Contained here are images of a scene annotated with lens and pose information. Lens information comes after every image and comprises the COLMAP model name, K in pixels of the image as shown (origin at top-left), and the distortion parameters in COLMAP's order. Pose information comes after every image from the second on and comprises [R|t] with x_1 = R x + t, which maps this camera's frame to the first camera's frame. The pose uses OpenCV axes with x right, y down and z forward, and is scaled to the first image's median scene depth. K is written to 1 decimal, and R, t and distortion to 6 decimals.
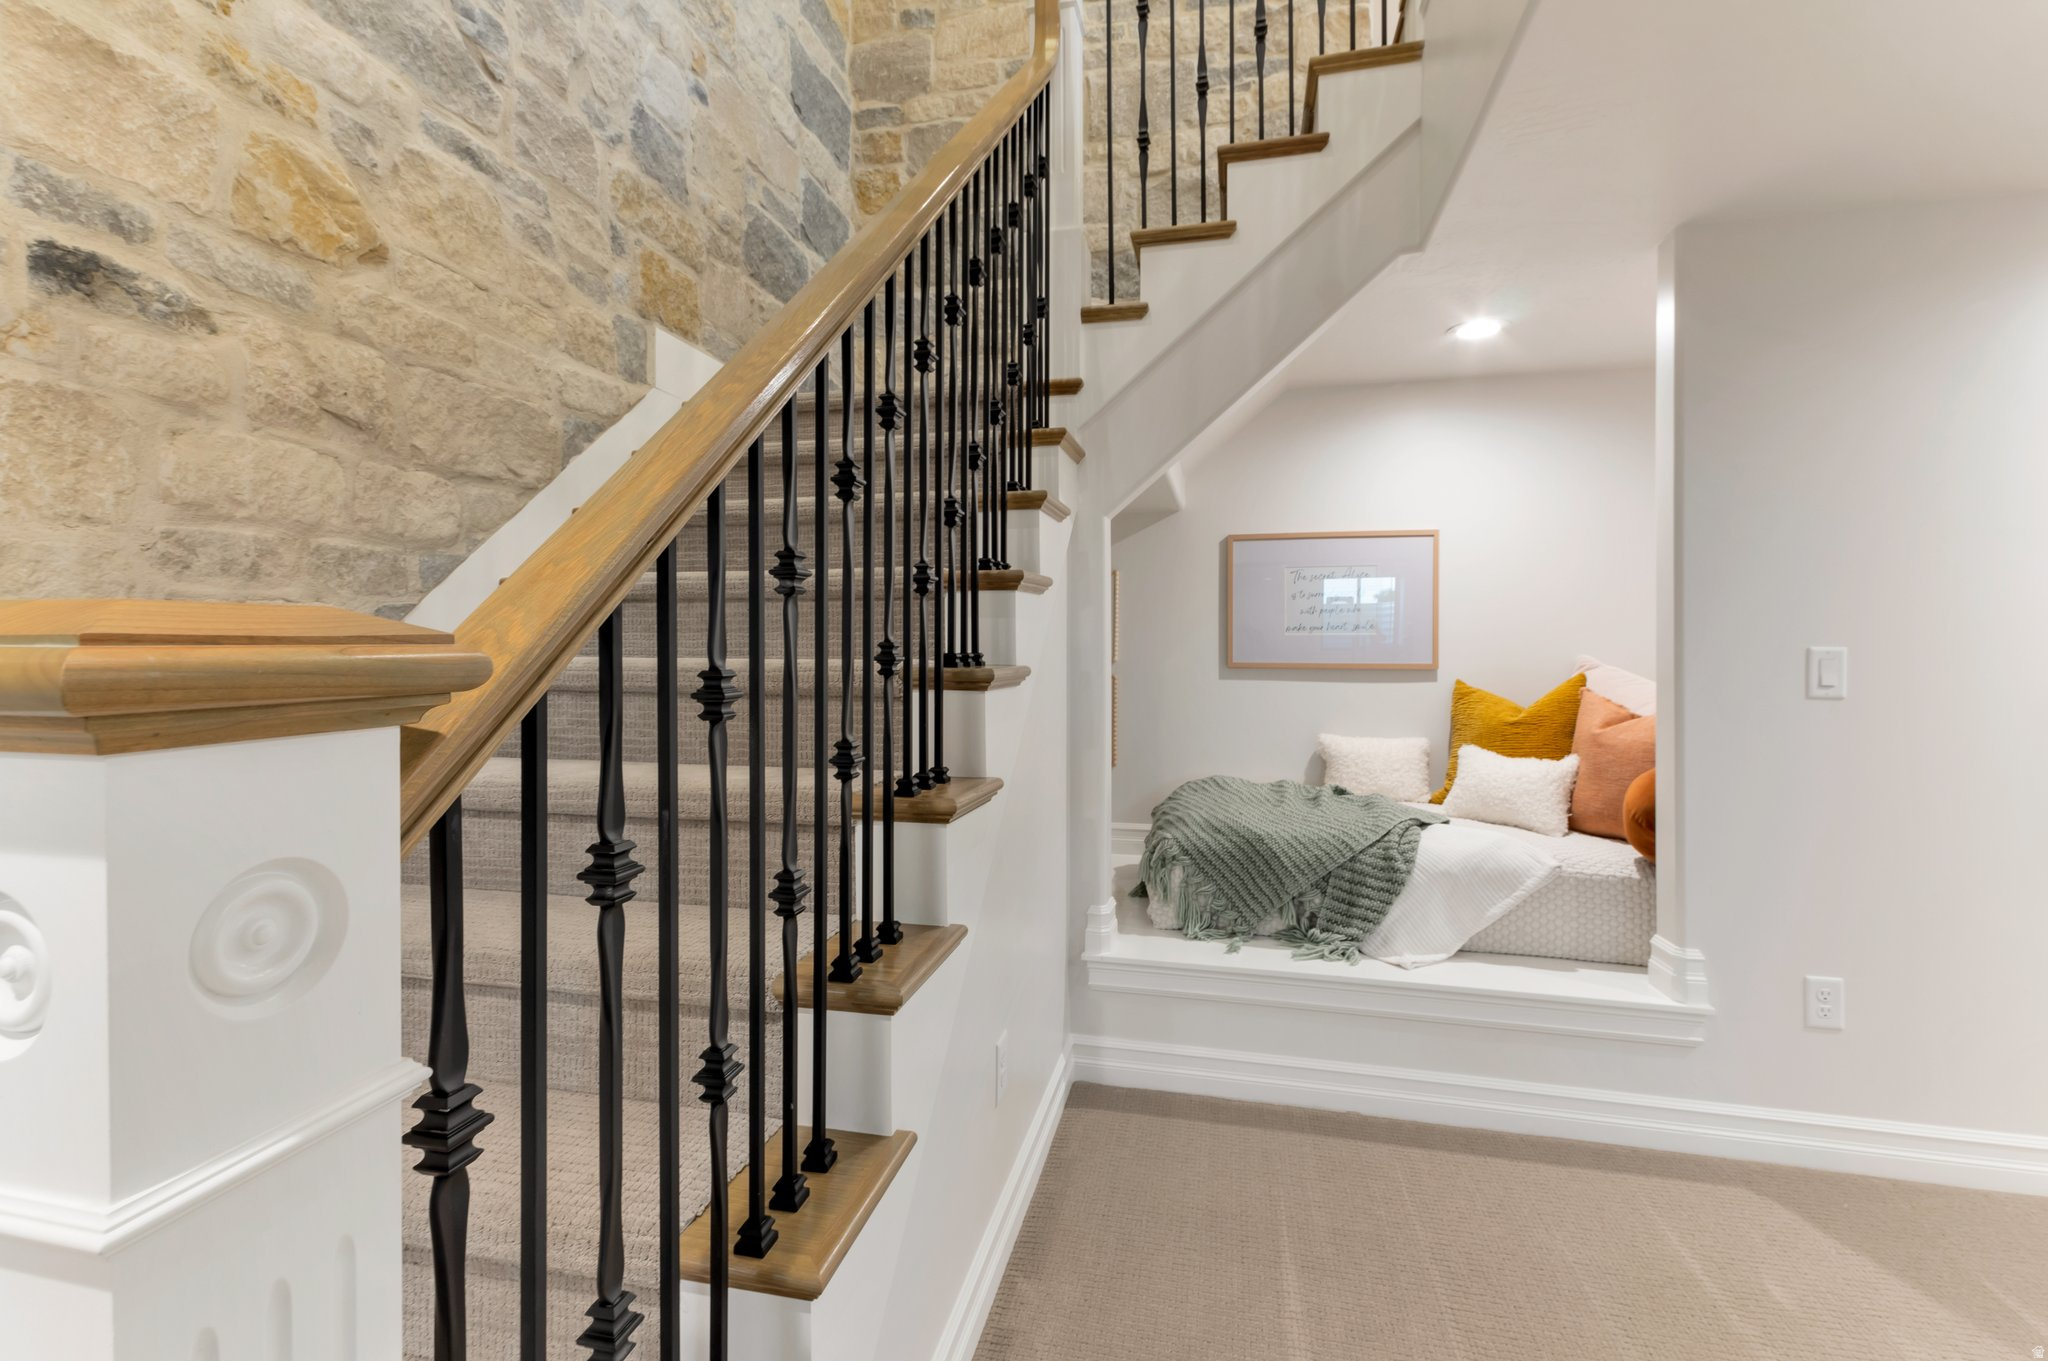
lens RADIAL K [[901.5, 0, 1020.9], [0, 901.5, 673.5], [0, 0, 1]] dist [0.021253, -0.001591]
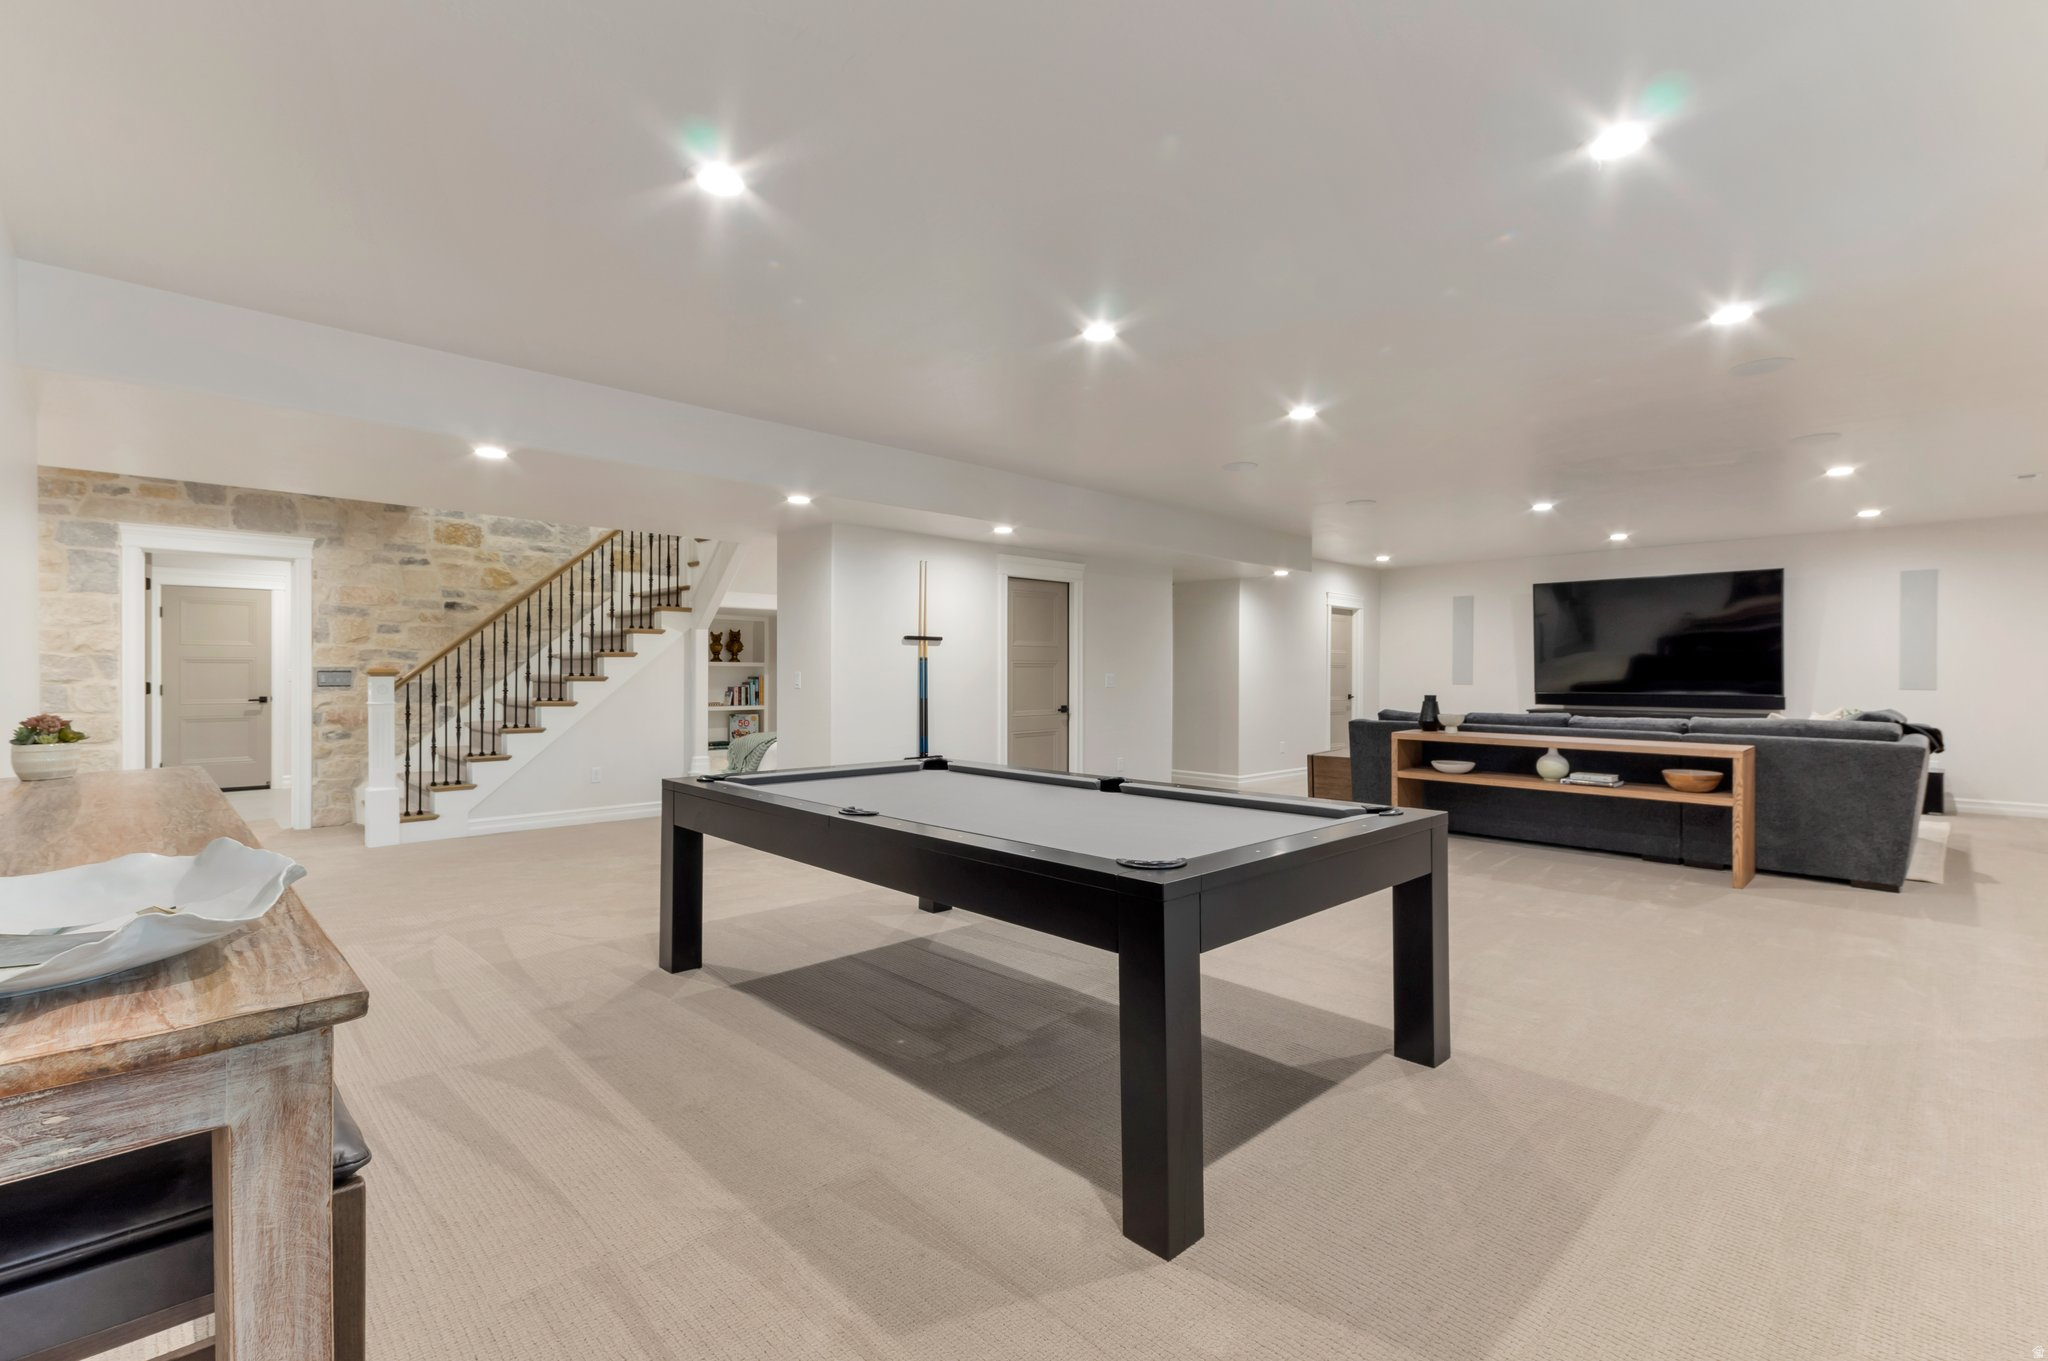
lens RADIAL K [[901.5, 0, 1027.8], [0, 901.5, 676.1], [0, 0, 1]] dist [0.021253, -0.001591]
pose [[0.847755, 0.002315, -0.530382, 4.190661], [-0.012237, 0.999810, -0.015196, 0.026346], [0.530246, 0.019372, 0.847622, -1.560405]]
